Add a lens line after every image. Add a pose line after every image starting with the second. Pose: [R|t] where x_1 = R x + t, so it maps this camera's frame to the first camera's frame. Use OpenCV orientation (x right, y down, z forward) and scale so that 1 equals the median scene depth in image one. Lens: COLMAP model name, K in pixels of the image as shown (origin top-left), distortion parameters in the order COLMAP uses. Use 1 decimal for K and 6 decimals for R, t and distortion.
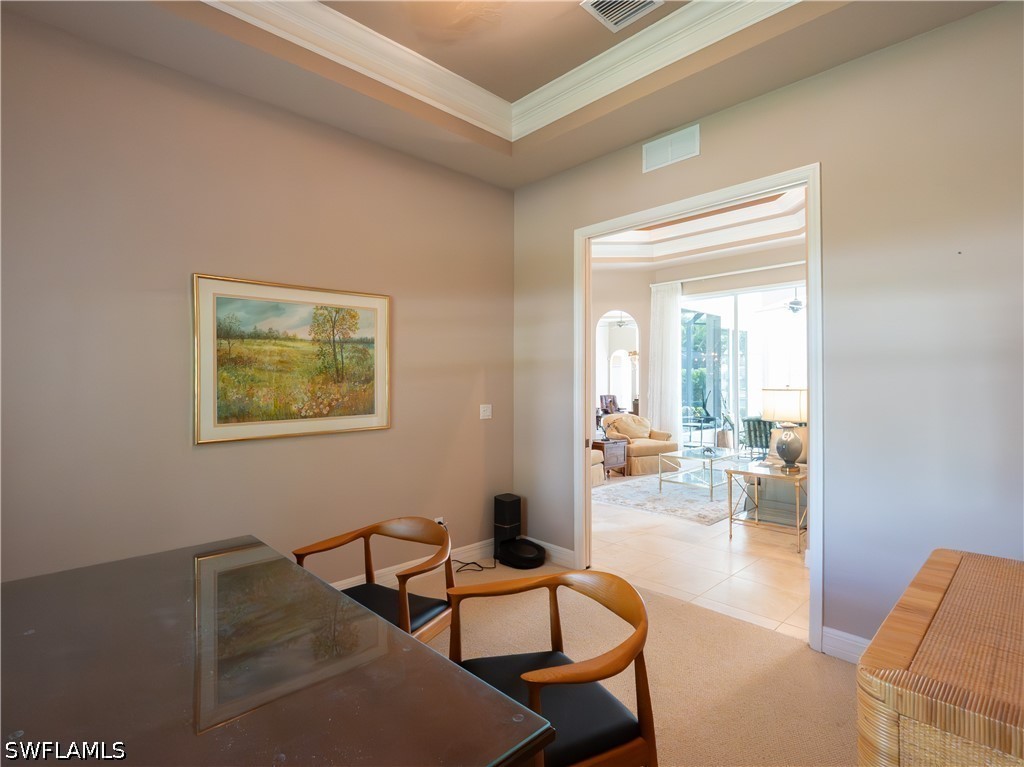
lens RADIAL K [[523.3, 0, 510.3], [0, 523.3, 377.7], [0, 0, 1]] dist [-0.015422, 0.000703]
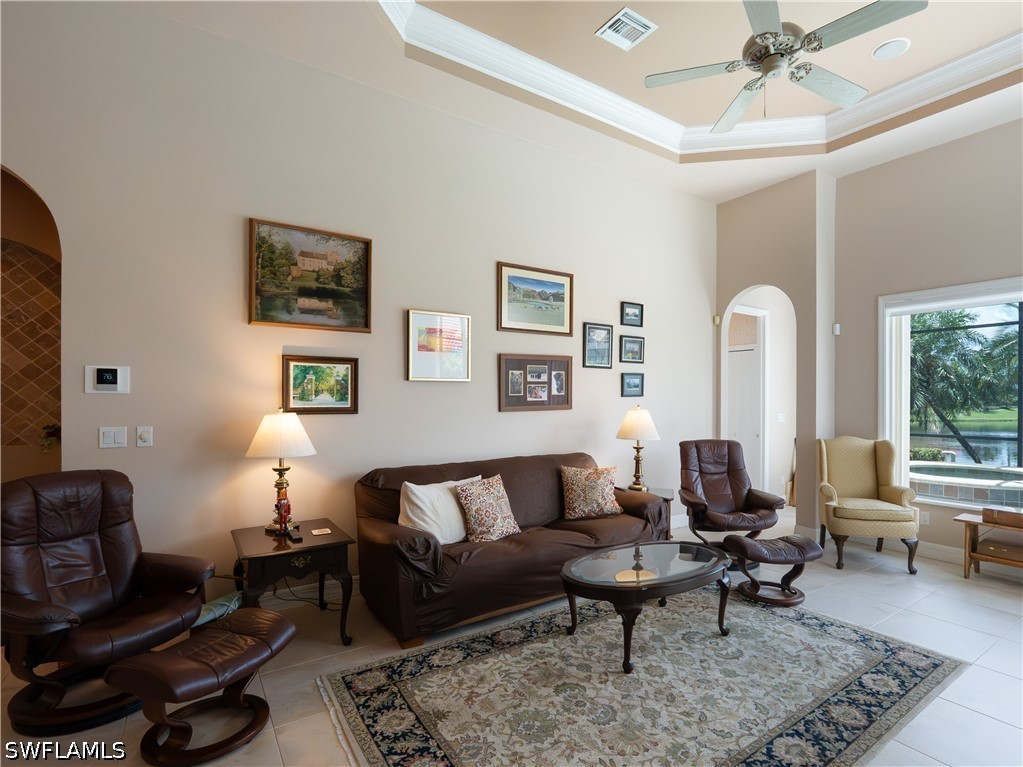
lens RADIAL K [[522.8, 0, 530.0], [0, 522.8, 397.0], [0, 0, 1]] dist [-0.015422, 0.000703]
pose [[0.983461, 0.004297, -0.181070, 0.143855], [-0.002921, 0.999965, 0.007865, 0.007762], [0.181097, -0.007206, 0.983439, 0.716034]]
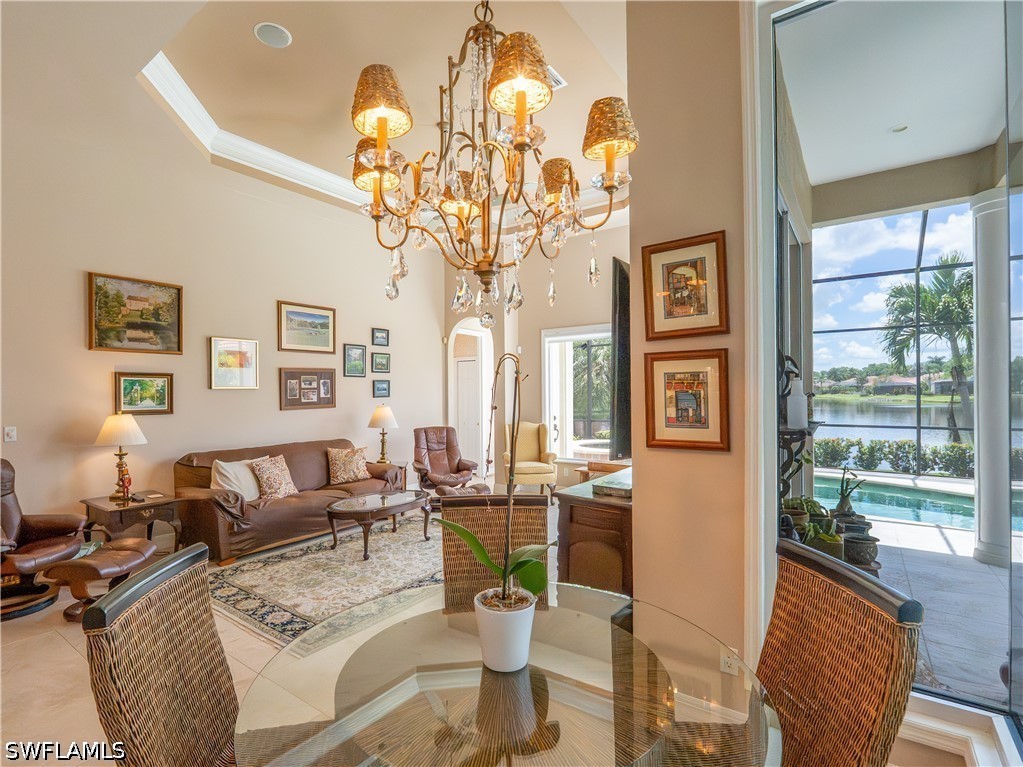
lens RADIAL K [[522.8, 0, 466.0], [0, 522.8, 393.1], [0, 0, 1]] dist [-0.015422, 0.000703]
pose [[0.992225, -0.006944, 0.124265, 0.161997], [0.005928, 0.999946, 0.008543, 0.003420], [-0.124318, -0.007740, 0.992212, 0.606989]]
